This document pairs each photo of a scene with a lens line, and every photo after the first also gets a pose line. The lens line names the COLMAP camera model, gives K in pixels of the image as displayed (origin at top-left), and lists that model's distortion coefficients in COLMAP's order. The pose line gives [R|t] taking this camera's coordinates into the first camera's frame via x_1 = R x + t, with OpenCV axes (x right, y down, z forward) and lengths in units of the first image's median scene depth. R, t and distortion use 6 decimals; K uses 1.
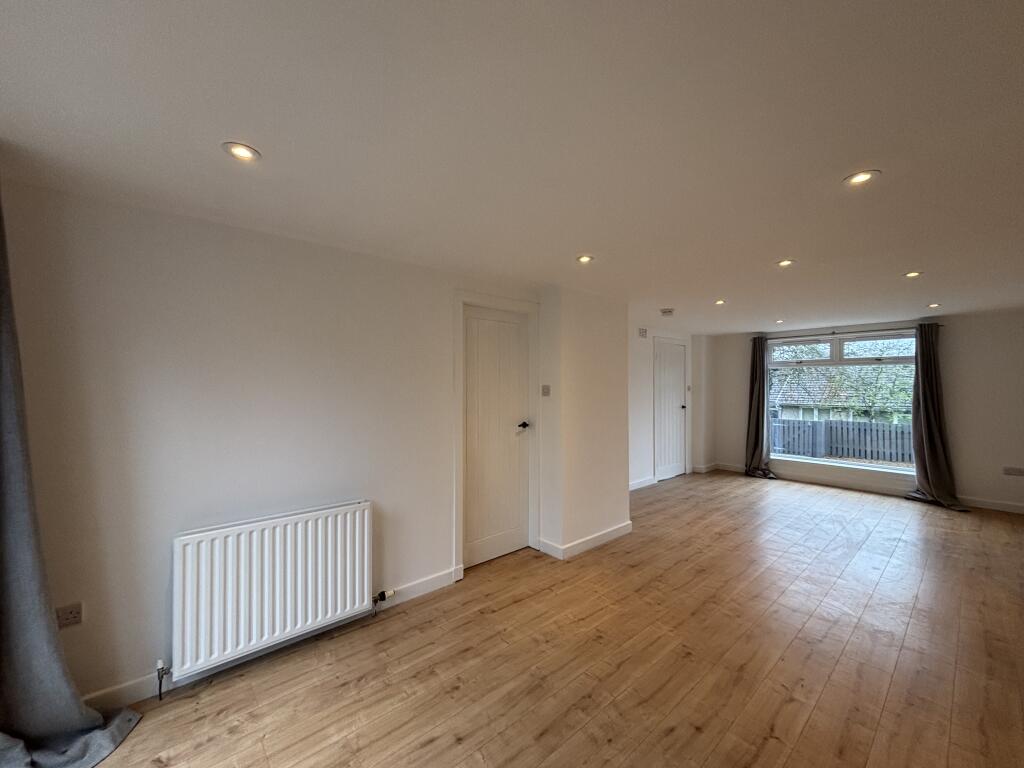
lens RADIAL K [[408.0, 0, 511.7], [0, 408.0, 380.9], [0, 0, 1]] dist [0.000754, -0.000184]
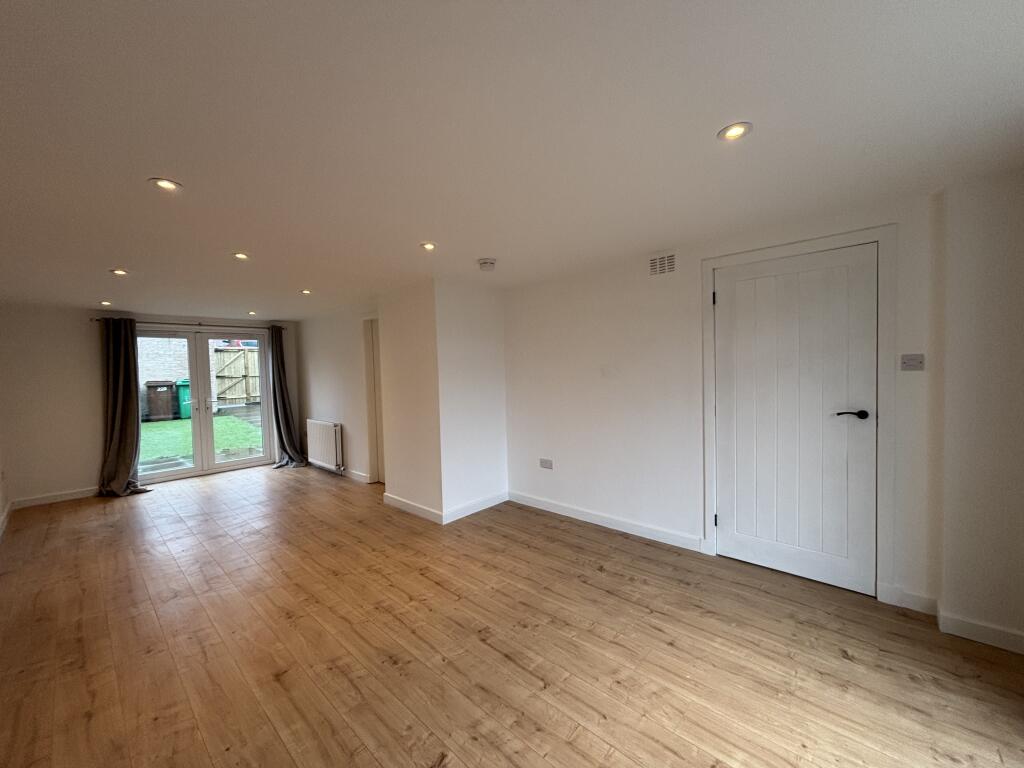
lens RADIAL K [[408.0, 0, 511.7], [0, 408.0, 380.9], [0, 0, 1]] dist [0.000754, -0.000184]
pose [[0.110972, 0.034775, -0.993215, 1.863277], [0.042440, 0.998310, 0.039696, 0.014608], [0.992917, -0.046558, 0.109309, 1.625304]]
